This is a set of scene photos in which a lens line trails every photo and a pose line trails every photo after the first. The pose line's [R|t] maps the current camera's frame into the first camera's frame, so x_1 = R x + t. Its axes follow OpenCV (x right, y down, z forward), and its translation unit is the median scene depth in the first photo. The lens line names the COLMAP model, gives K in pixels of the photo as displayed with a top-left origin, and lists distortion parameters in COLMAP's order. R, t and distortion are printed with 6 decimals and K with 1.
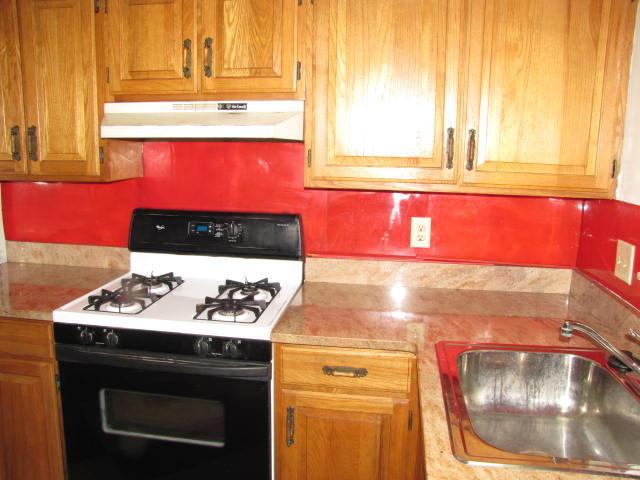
lens RADIAL K [[534.1, 0, 317.0], [0, 534.1, 232.1], [0, 0, 1]] dist [-0.185732, 0.166820]
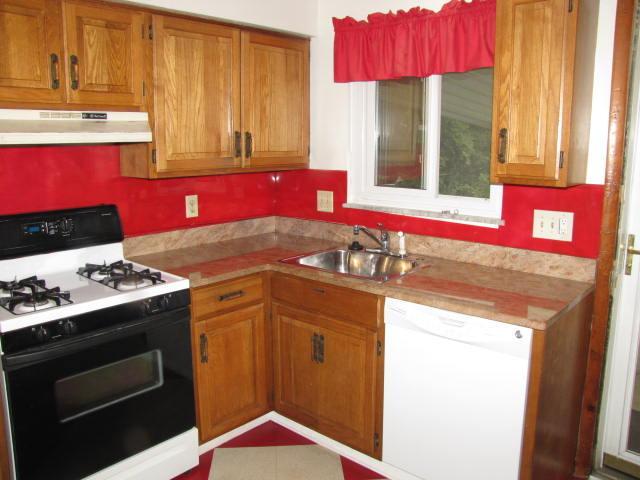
lens RADIAL K [[534.1, 0, 317.0], [0, 534.1, 232.1], [0, 0, 1]] dist [-0.185732, 0.166820]
pose [[0.550923, -0.159810, 0.819112, -0.880799], [0.148933, 0.984566, 0.091920, -0.012920], [-0.821160, 0.071352, 0.566221, -0.052015]]
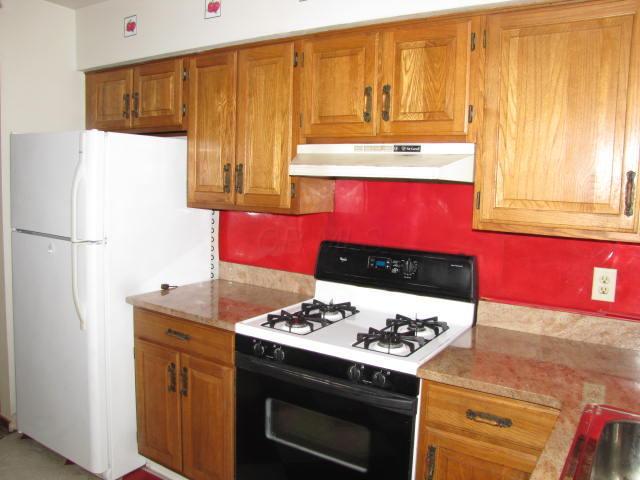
lens RADIAL K [[534.1, 0, 317.0], [0, 534.1, 232.1], [0, 0, 1]] dist [-0.185732, 0.166820]
pose [[0.906555, 0.052082, -0.418862, 0.127545], [-0.083232, 0.994931, -0.056431, 0.001844], [0.413800, 0.086020, 0.906295, -0.017785]]
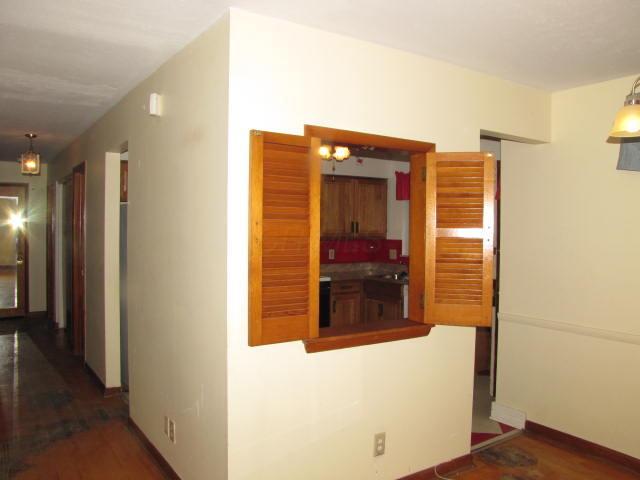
lens RADIAL K [[534.1, 0, 317.0], [0, 534.1, 232.1], [0, 0, 1]] dist [-0.185732, 0.166820]
pose [[0.735720, -0.019496, 0.677006, -2.265902], [0.117627, 0.988073, -0.099375, 0.198204], [-0.666994, 0.152746, 0.729238, -1.416236]]
